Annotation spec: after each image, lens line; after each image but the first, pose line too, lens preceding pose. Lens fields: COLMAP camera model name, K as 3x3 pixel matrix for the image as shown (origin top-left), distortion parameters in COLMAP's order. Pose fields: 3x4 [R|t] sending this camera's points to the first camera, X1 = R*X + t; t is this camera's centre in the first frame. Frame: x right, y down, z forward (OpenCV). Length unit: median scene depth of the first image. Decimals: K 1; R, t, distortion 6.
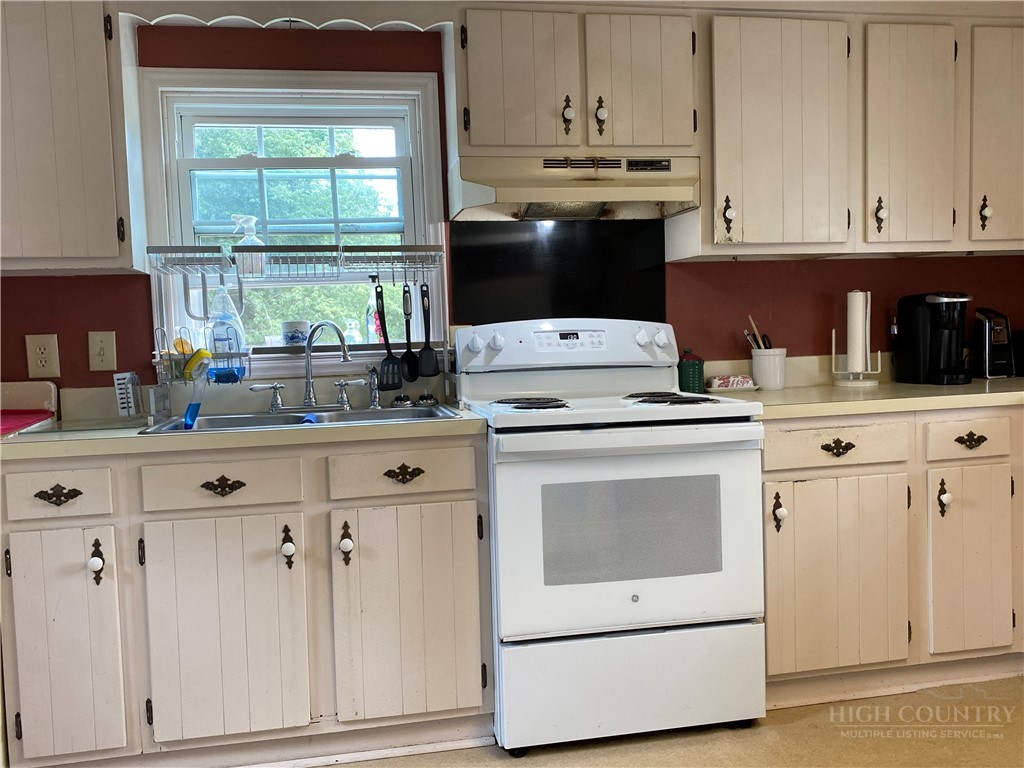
lens RADIAL K [[859.7, 0, 523.6], [0, 859.7, 407.2], [0, 0, 1]] dist [0.030209, -0.083178]
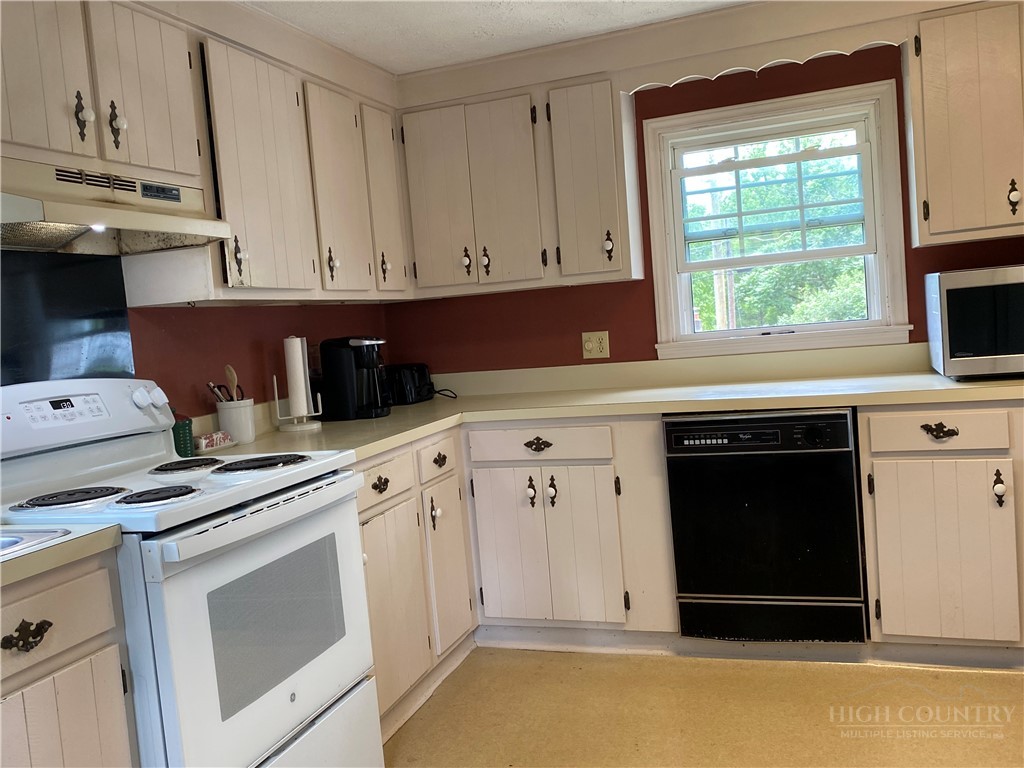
lens RADIAL K [[859.7, 0, 519.2], [0, 859.7, 385.1], [0, 0, 1]] dist [0.030209, -0.083178]
pose [[0.506262, -0.071748, 0.859390, -0.387691], [0.143049, 0.989714, -0.001641, -0.041540], [-0.850432, 0.123766, 0.511319, 0.279999]]
